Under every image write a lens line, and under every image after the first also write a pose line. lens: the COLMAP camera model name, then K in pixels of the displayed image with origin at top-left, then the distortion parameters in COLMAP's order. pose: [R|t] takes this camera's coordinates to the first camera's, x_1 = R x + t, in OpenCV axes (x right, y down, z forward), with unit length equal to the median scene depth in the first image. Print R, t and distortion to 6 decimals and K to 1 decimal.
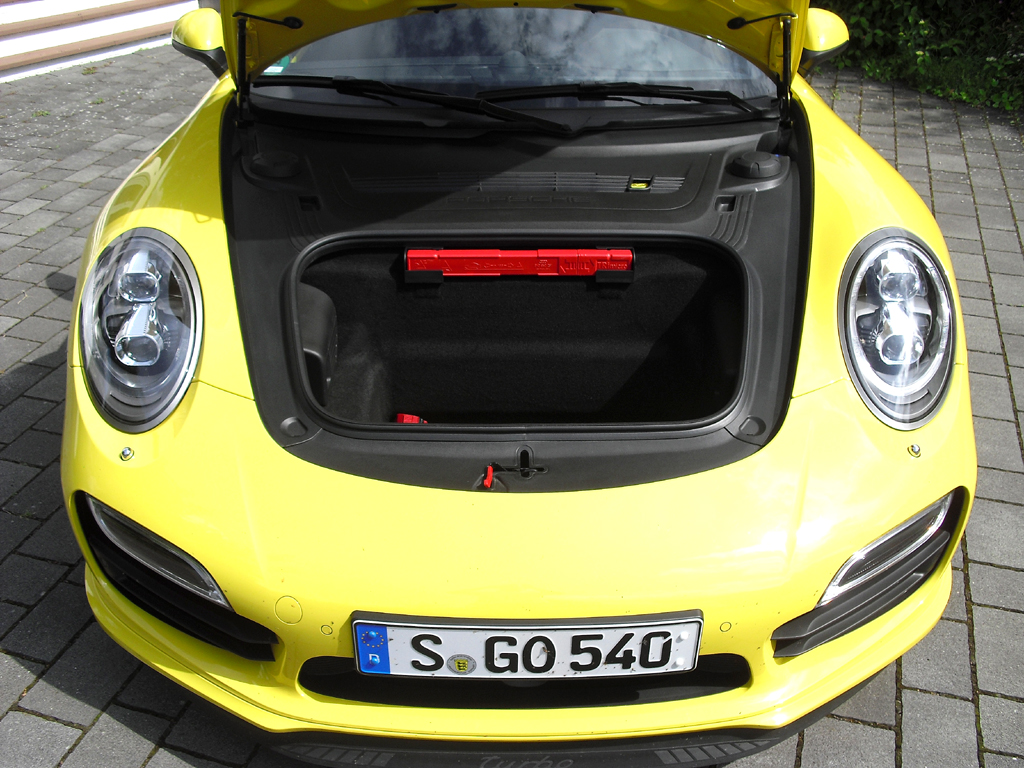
lens RADIAL K [[1095.6, 0, 512.0], [0, 1095.6, 384.0], [0, 0, 1]] dist [-0.153231, -0.001595]
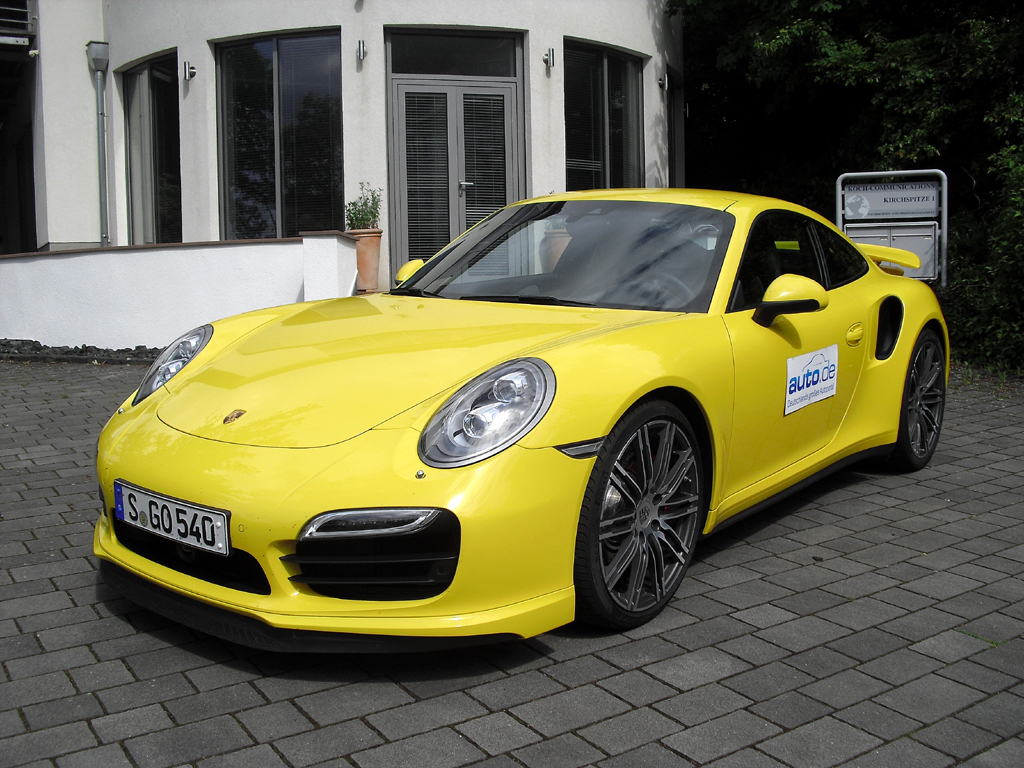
lens RADIAL K [[1095.6, 0, 512.0], [0, 1095.6, 384.0], [0, 0, 1]] dist [-0.153231, -0.001595]
pose [[0.766510, 0.092538, -0.635531, 1.525688], [-0.321069, 0.912245, -0.254409, 0.310899], [0.556217, 0.399056, 0.728956, -0.043381]]
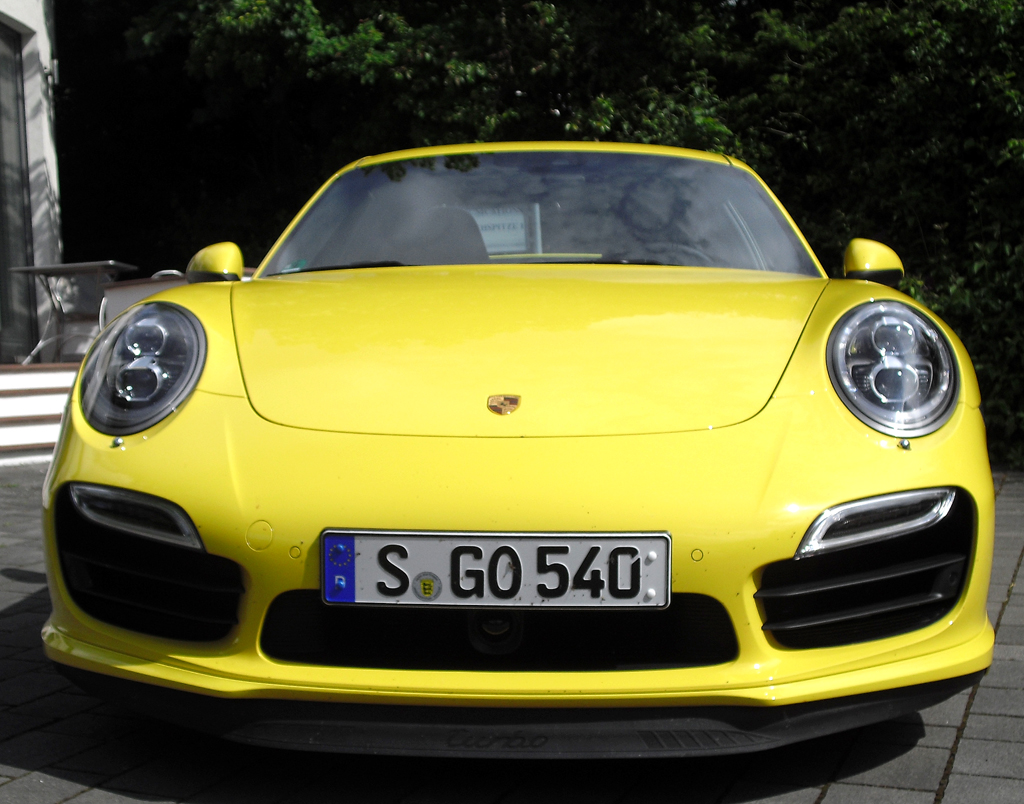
lens RADIAL K [[1564.5, 0, 512.0], [0, 1564.5, 402.0], [0, 0, 1]] dist [-0.137677, -0.030457]
pose [[0.997093, -0.004687, -0.076051, 0.139510], [-0.030915, 0.887377, -0.460007, 0.760823], [0.069641, 0.461021, 0.884652, -0.330337]]
